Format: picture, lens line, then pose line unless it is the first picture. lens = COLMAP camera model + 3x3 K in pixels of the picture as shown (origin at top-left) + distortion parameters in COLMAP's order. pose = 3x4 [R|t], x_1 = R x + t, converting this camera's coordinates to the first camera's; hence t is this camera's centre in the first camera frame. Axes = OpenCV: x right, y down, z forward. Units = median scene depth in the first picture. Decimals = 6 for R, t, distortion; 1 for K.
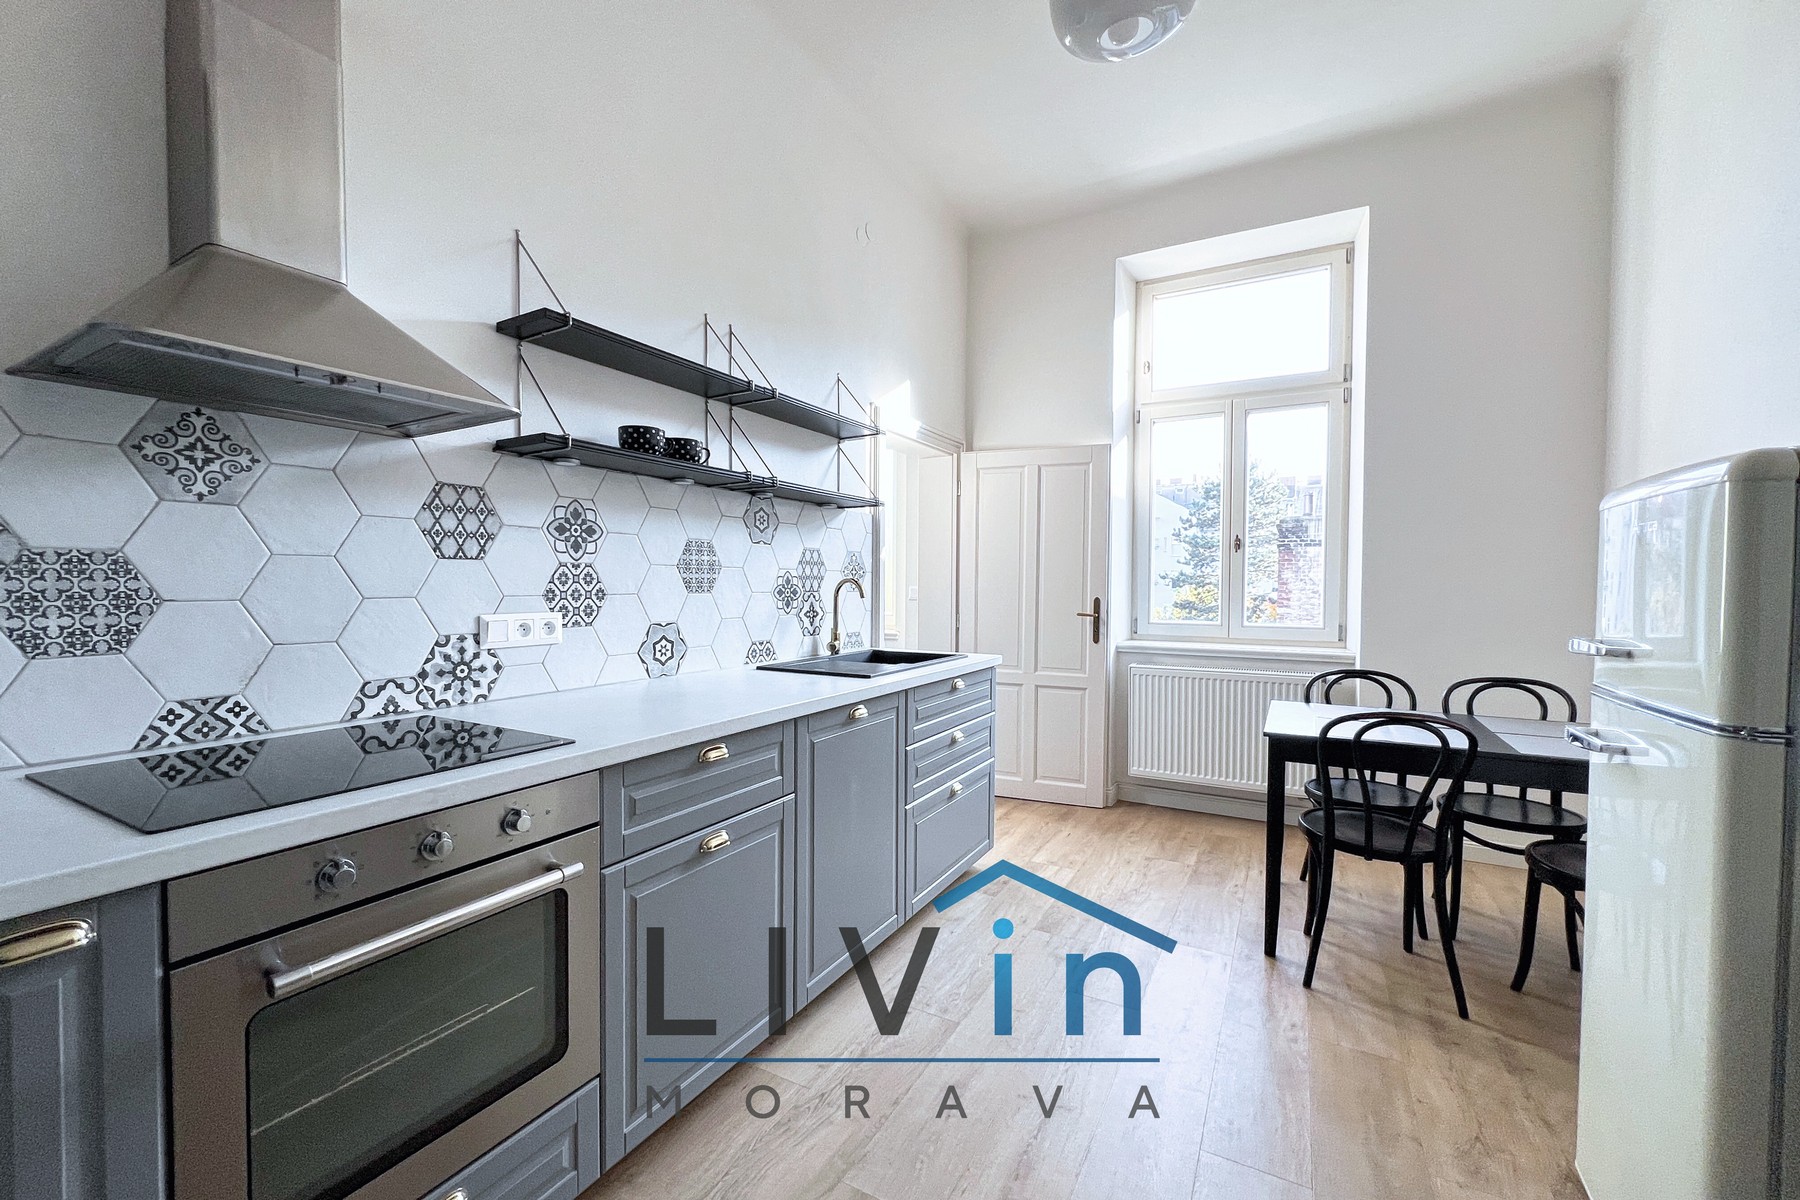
lens RADIAL K [[714.3, 0, 900.0], [0, 714.3, 600.0], [0, 0, 1]] dist [-0.003648, 0.000312]
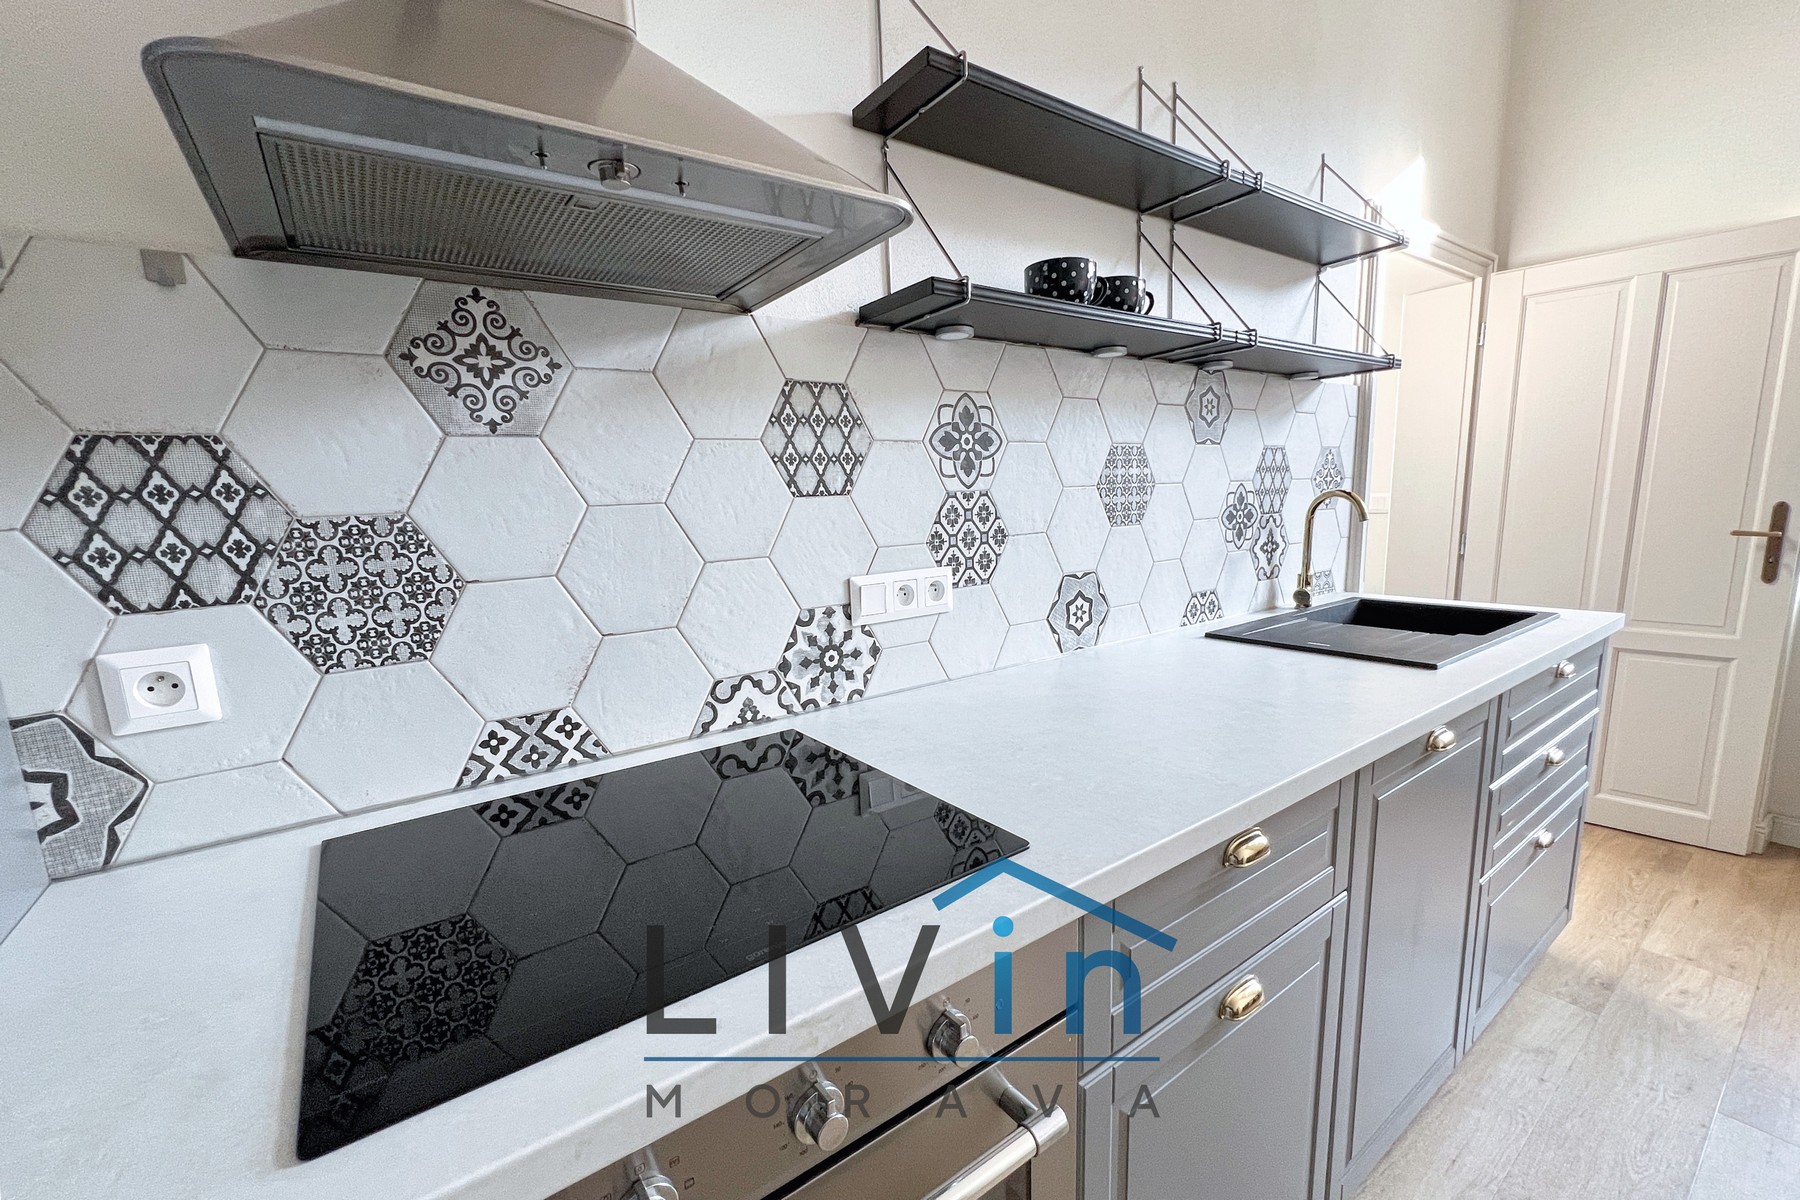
lens RADIAL K [[740.6, 0, 898.0], [0, 740.6, 622.7], [0, 0, 1]] dist [-0.004559, 0.000031]
pose [[0.908450, 0.032456, -0.416732, -0.218125], [0.032113, 0.988615, 0.147000, -0.033758], [0.416758, -0.146924, 0.897065, 0.328580]]
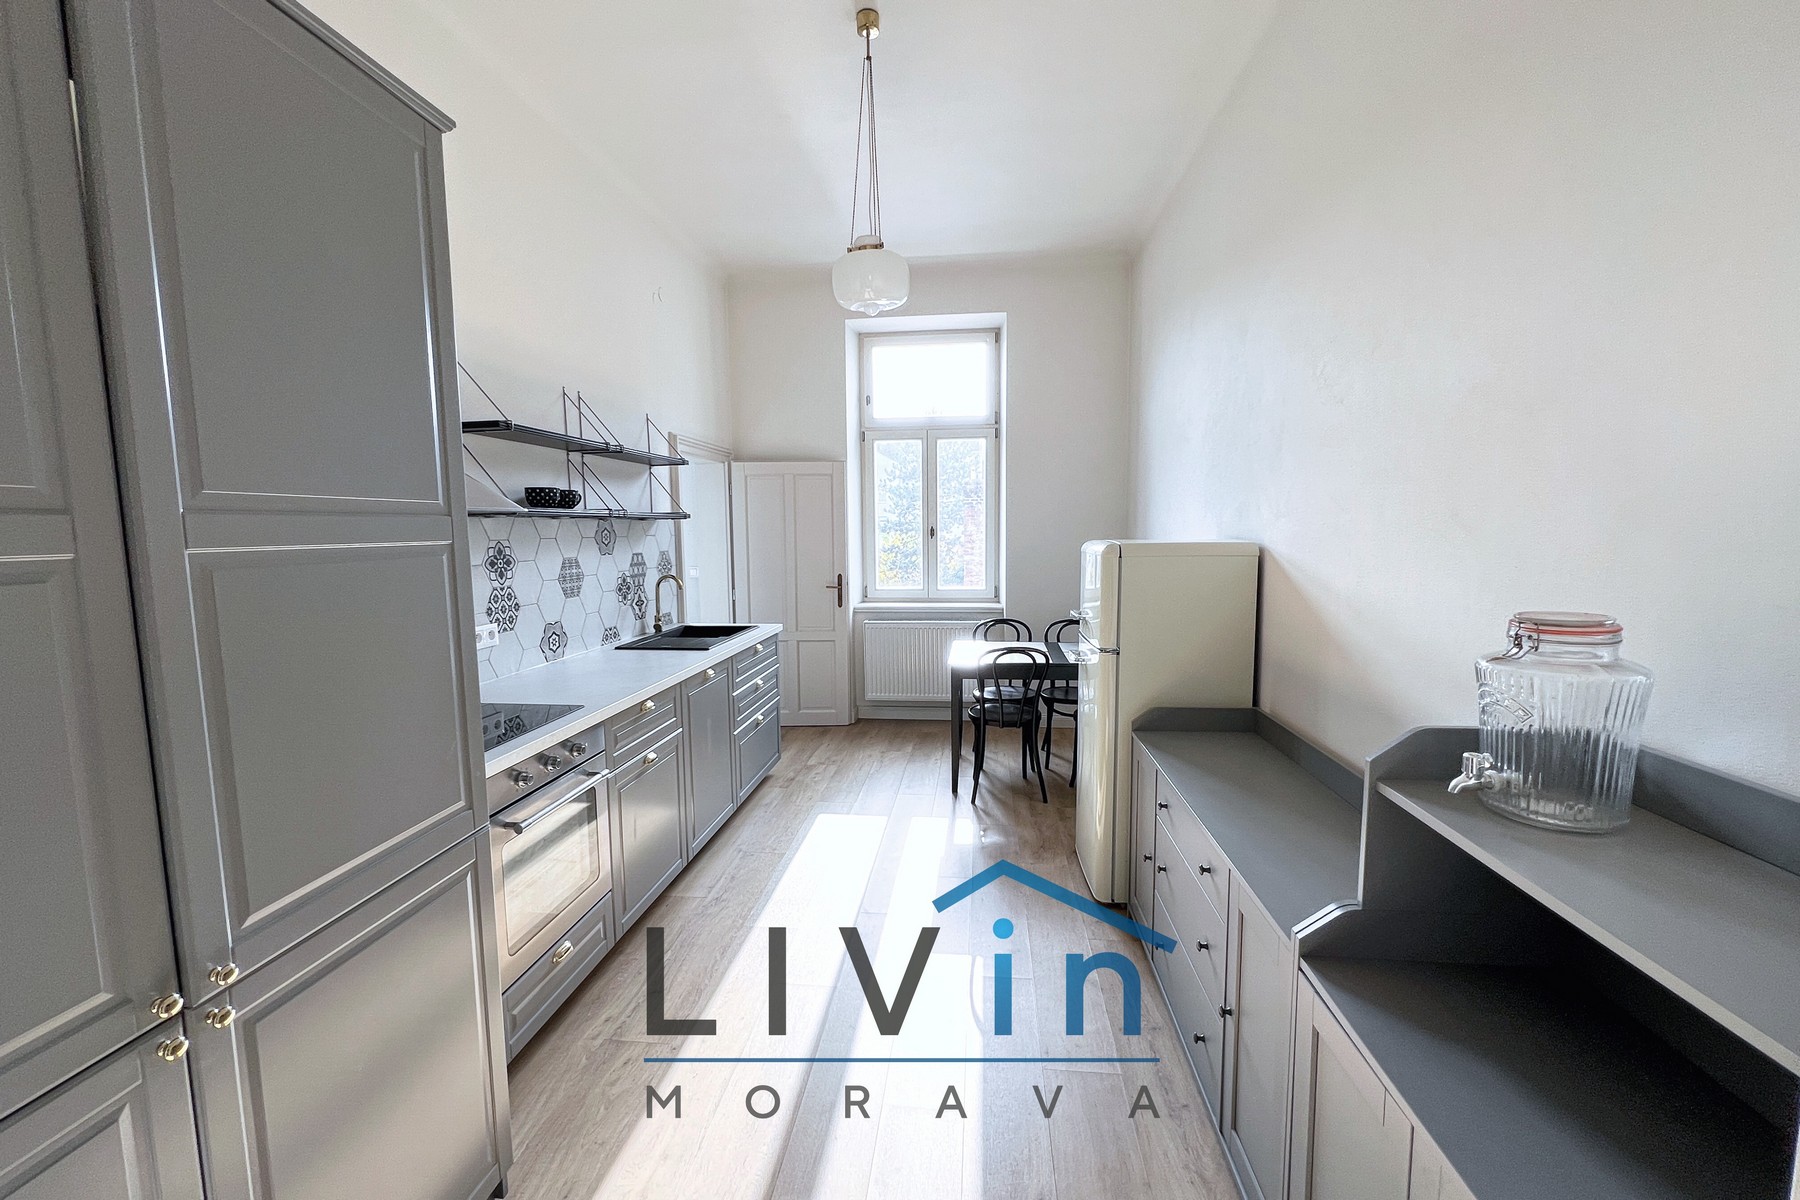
lens RADIAL K [[714.7, 0, 900.0], [0, 714.7, 600.0], [0, 0, 1]] dist [-0.001421, 0.000165]
pose [[0.923286, -0.053567, 0.380361, -0.265740], [0.023844, 0.996311, 0.082434, -0.121084], [-0.383373, -0.067041, 0.921157, -0.579366]]
